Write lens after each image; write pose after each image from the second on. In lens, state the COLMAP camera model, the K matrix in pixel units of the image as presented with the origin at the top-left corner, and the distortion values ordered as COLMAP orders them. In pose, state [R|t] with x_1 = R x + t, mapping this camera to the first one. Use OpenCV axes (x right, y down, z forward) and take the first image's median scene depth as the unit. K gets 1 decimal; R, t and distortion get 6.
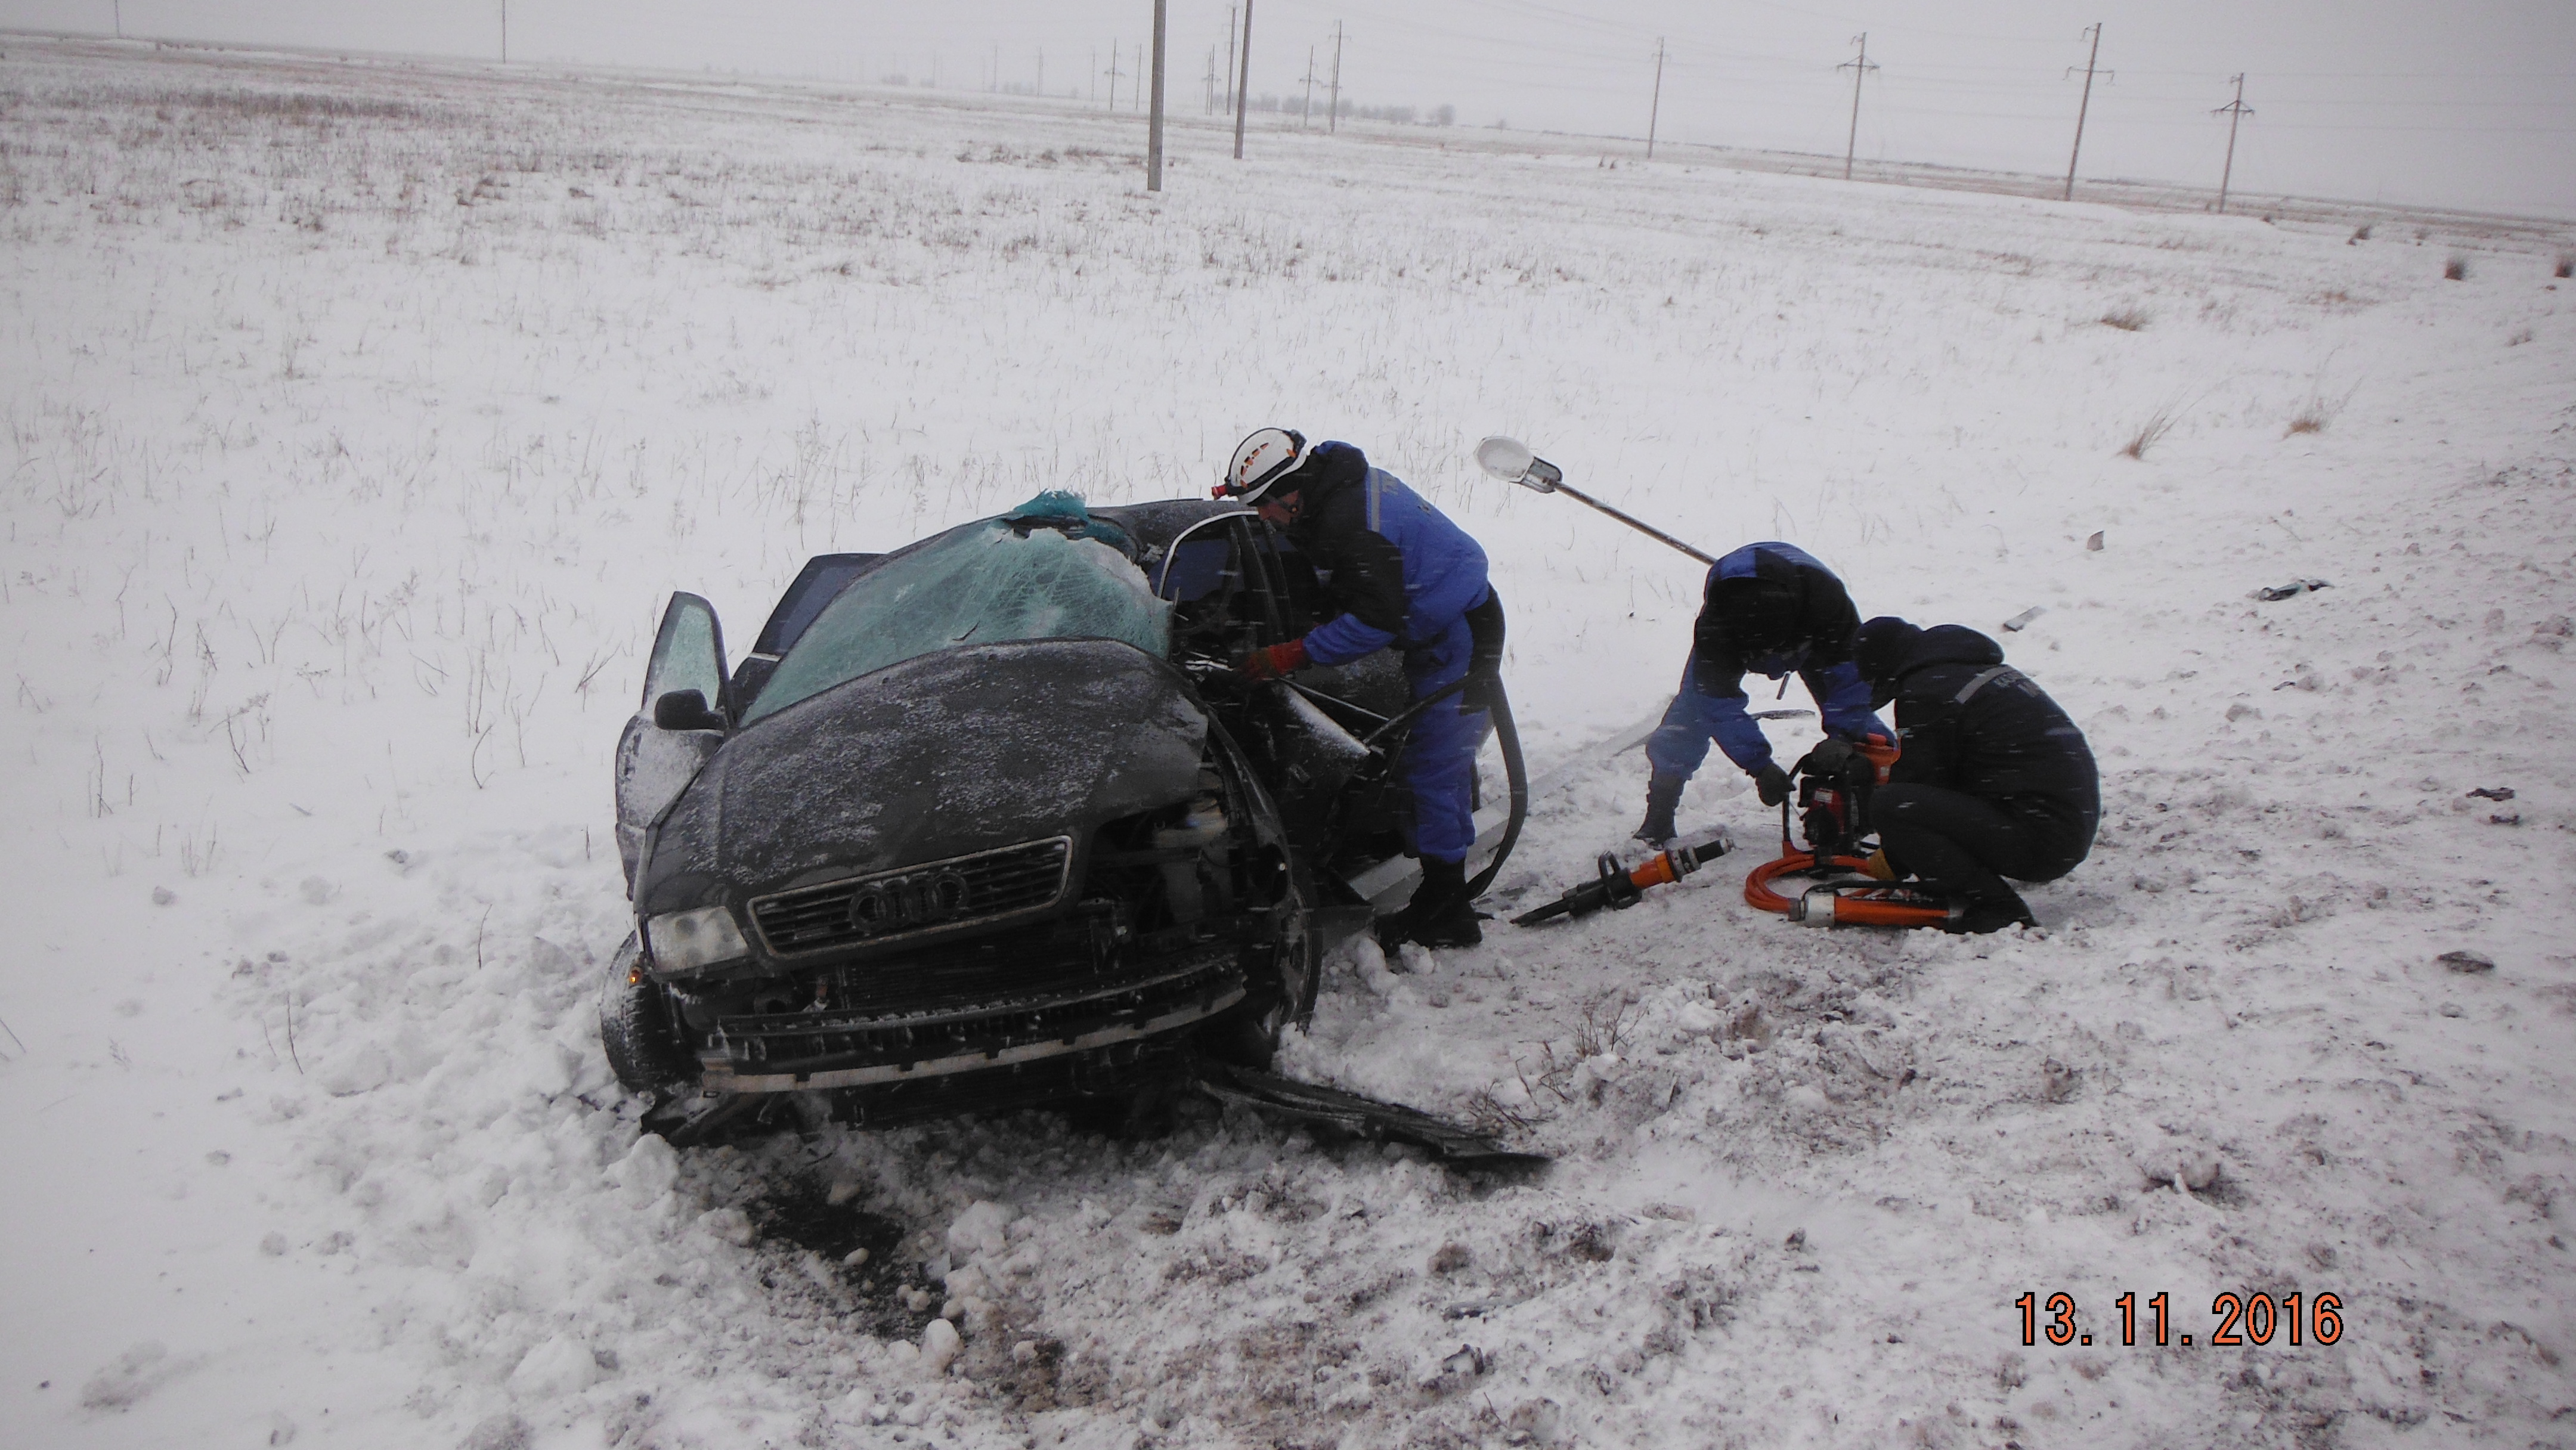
lens RADIAL K [[2125.0, 0, 1288.0], [0, 2125.0, 725.0], [0, 0, 1]] dist [-0.005687, -0.000394]
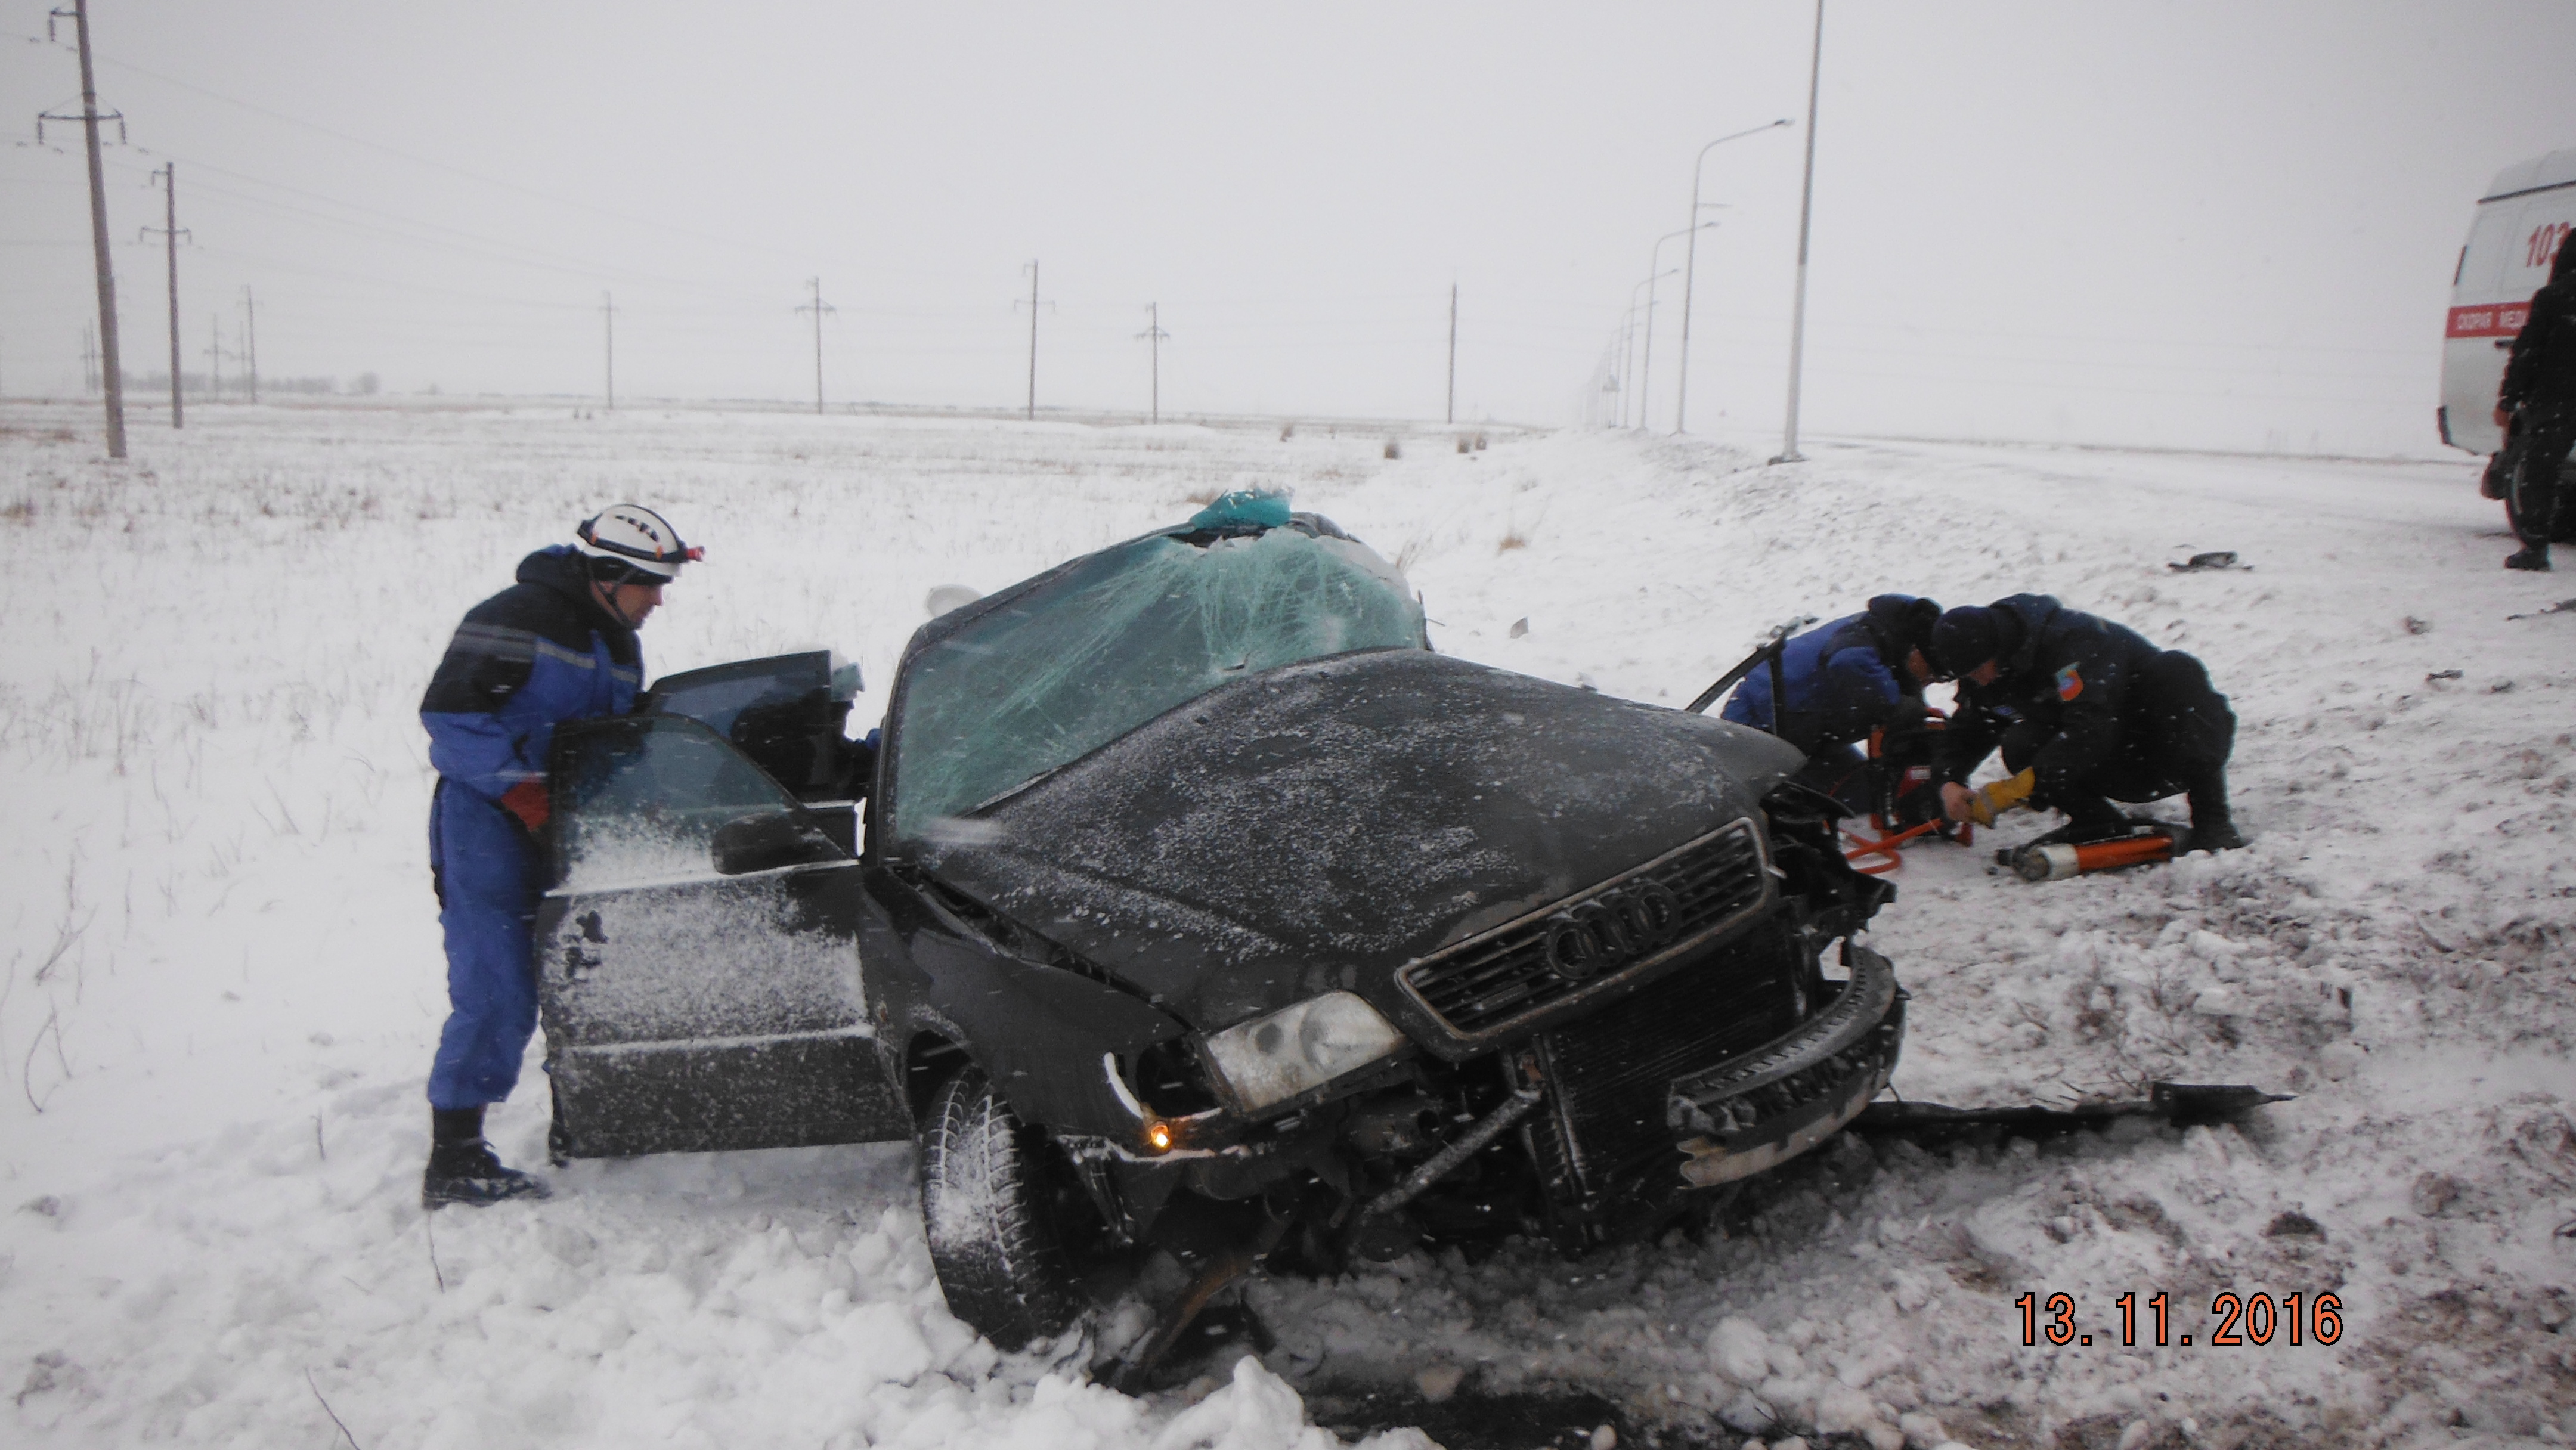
lens RADIAL K [[2125.0, 0, 1288.0], [0, 2125.0, 725.0], [0, 0, 1]] dist [-0.005687, -0.000394]
pose [[0.892011, -0.123888, 0.434704, -0.572707], [0.170430, 0.982909, -0.069599, 0.044251], [-0.418652, 0.136170, 0.897880, 0.363915]]
